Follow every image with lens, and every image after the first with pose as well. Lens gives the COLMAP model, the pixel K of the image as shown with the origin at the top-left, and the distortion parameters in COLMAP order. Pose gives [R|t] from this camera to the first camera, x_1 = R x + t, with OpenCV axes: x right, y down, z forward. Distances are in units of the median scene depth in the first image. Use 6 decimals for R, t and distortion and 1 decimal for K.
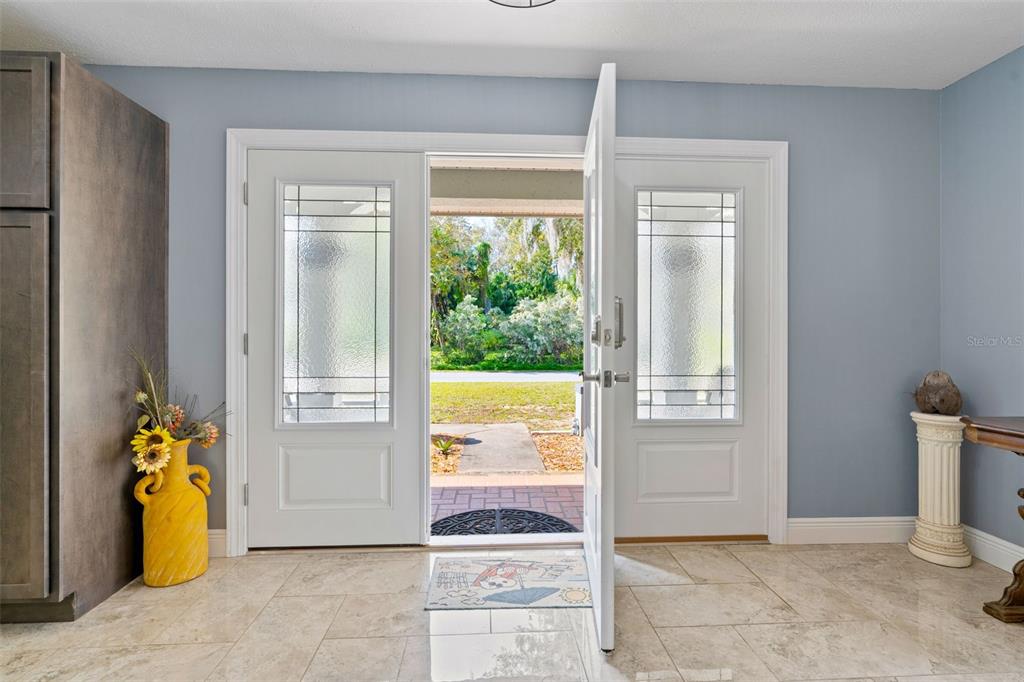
lens RADIAL K [[487.4, 0, 541.2], [0, 487.4, 330.7], [0, 0, 1]] dist [-0.003796, 0.001423]
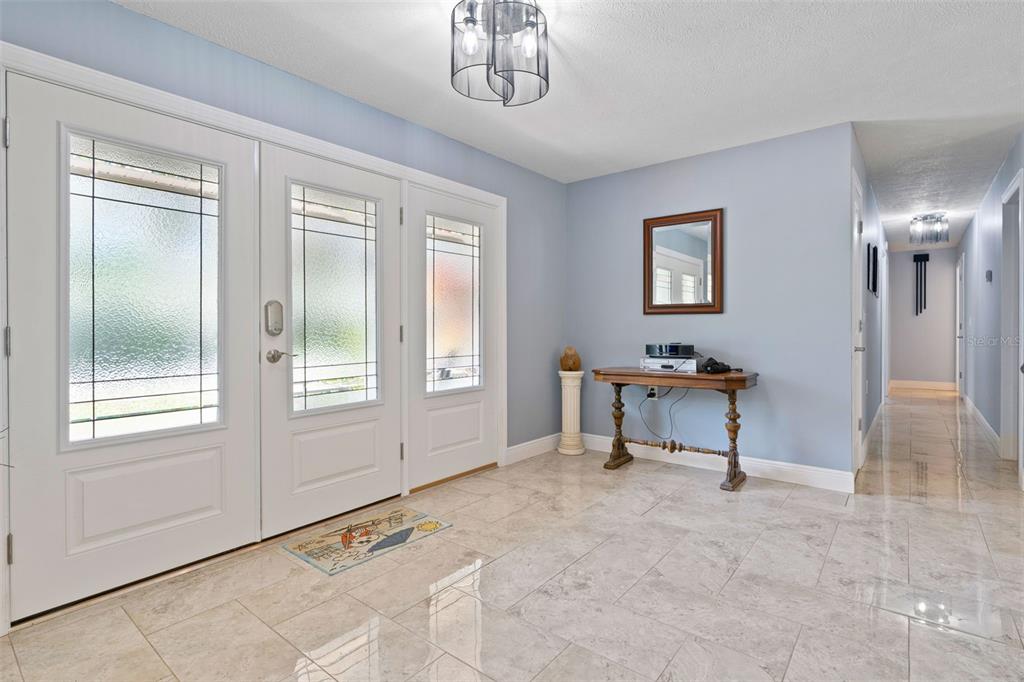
lens RADIAL K [[495.9, 0, 507.8], [0, 495.9, 324.8], [0, 0, 1]] dist [-0.002158, 0.001317]
pose [[0.676920, -0.001036, 0.736056, -0.660468], [-0.000852, 0.999997, 0.002191, 0.000801], [-0.736056, -0.002111, 0.676917, -0.045244]]
